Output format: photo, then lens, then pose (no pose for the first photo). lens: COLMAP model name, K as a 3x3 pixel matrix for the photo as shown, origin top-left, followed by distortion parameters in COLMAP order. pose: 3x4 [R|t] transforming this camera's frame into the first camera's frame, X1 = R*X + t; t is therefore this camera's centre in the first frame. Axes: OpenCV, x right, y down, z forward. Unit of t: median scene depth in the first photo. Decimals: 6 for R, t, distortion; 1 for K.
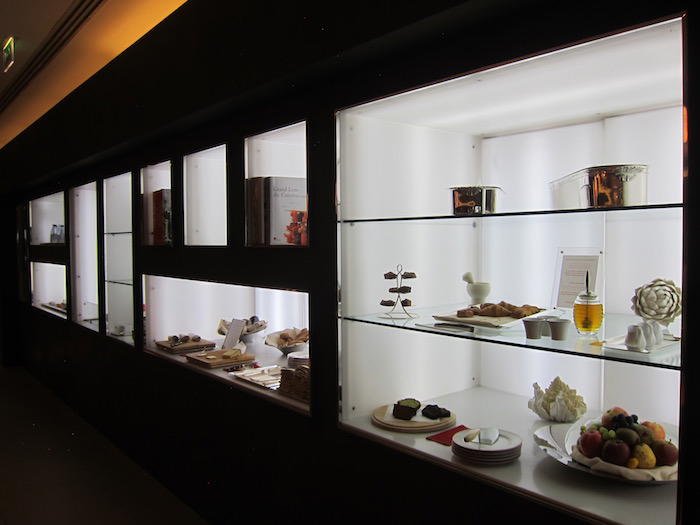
lens RADIAL K [[609.9, 0, 351.4], [0, 609.9, 262.0], [0, 0, 1]] dist [-0.050136, -0.010988]
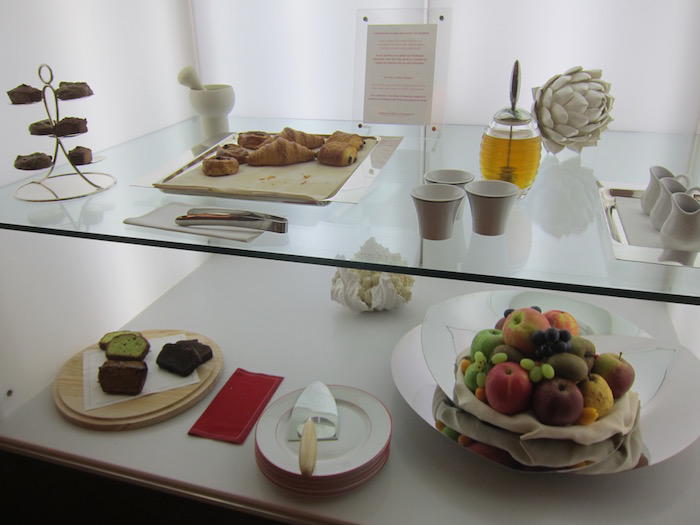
lens RADIAL K [[609.9, 0, 371.9], [0, 609.9, 278.2], [0, 0, 1]] dist [-0.050136, -0.010988]
pose [[0.836846, -0.235673, 0.494113, 0.032434], [0.032270, 0.922257, 0.385228, -0.010749], [-0.546487, -0.306431, 0.779392, 0.531963]]
